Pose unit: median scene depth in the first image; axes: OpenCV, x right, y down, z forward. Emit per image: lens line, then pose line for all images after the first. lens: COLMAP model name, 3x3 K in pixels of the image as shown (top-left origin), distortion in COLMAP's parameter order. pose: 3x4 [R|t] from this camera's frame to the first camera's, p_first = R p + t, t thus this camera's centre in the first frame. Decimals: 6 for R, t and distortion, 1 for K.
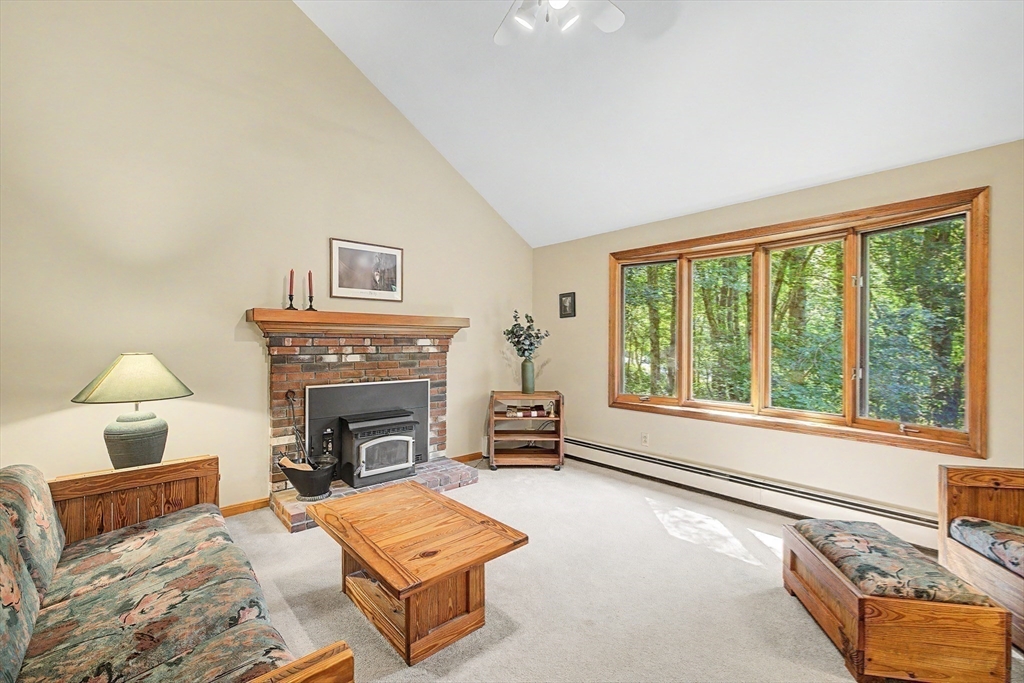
lens RADIAL K [[440.6, 0, 516.7], [0, 440.6, 347.6], [0, 0, 1]] dist [0.000898, -0.000296]
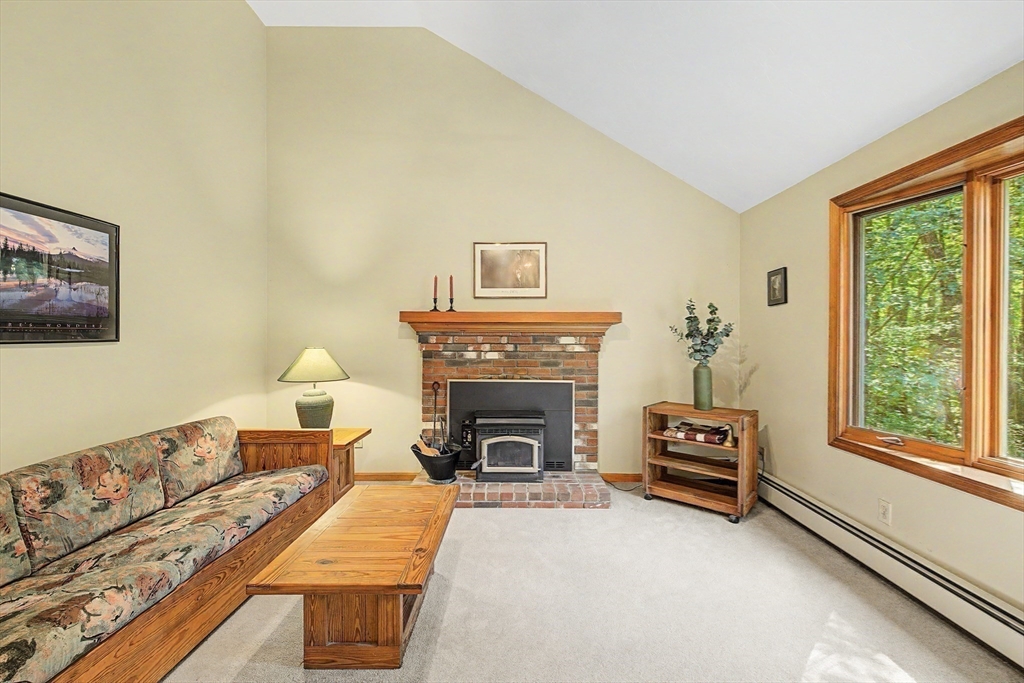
lens RADIAL K [[437.7, 0, 512.0], [0, 437.7, 341.5], [0, 0, 1]] dist [0.002629, 0.000102]
pose [[0.729527, 0.006362, -0.683922, 0.358271], [-0.011579, 0.999928, -0.003050, -0.005938], [0.683854, 0.010144, 0.729549, 0.277662]]
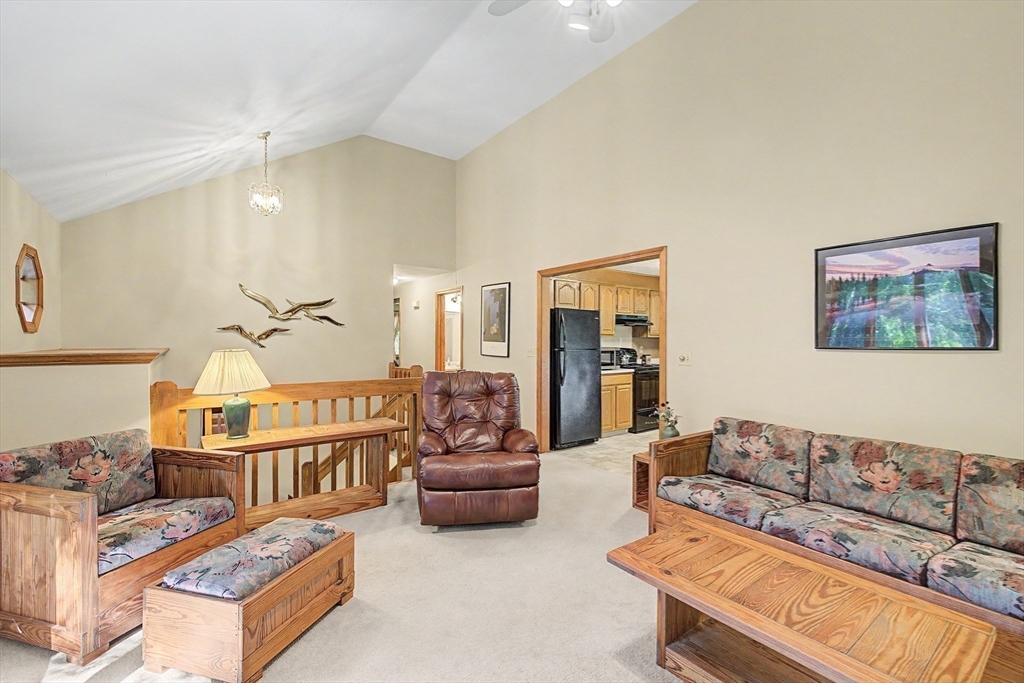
lens RADIAL K [[437.7, 0, 512.0], [0, 437.7, 341.5], [0, 0, 1]] dist [0.002629, 0.000102]
pose [[-0.994085, -0.005494, 0.108464, 0.067527], [-0.004028, 0.999898, 0.013733, -0.018293], [-0.108528, 0.013215, -0.994006, 1.020010]]
